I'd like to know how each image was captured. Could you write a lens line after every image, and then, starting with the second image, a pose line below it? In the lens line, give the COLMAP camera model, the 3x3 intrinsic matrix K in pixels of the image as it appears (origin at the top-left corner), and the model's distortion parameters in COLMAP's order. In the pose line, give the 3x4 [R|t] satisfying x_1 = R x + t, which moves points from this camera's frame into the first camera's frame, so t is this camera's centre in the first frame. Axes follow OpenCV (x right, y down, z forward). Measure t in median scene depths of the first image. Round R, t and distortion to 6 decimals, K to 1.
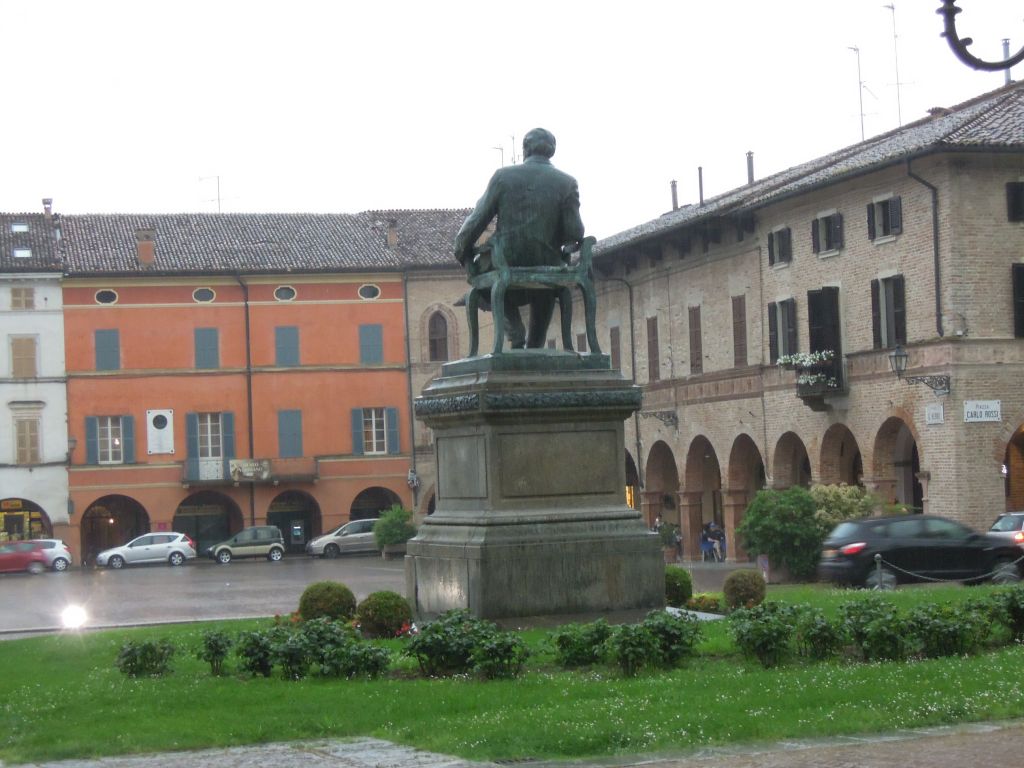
lens RADIAL K [[2300.5, 0, 511.9], [0, 2300.5, 384.9], [0, 0, 1]] dist [-0.077143, 0.000000]
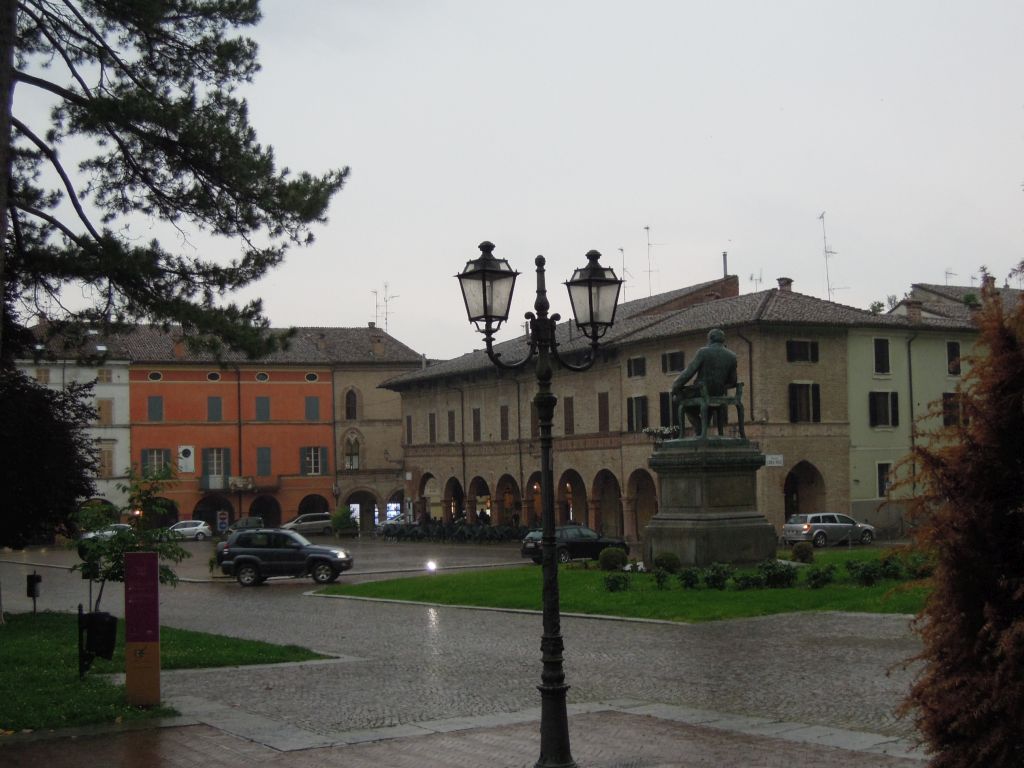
lens RADIAL K [[1500.8, 0, 512.0], [0, 1500.8, 383.6], [0, 0, 1]] dist [-0.112033, 0.000000]
pose [[0.977818, 0.025721, 0.207870, -0.150015], [-0.019840, 0.999343, -0.030327, -0.005919], [-0.208514, 0.025531, 0.977686, -0.095801]]
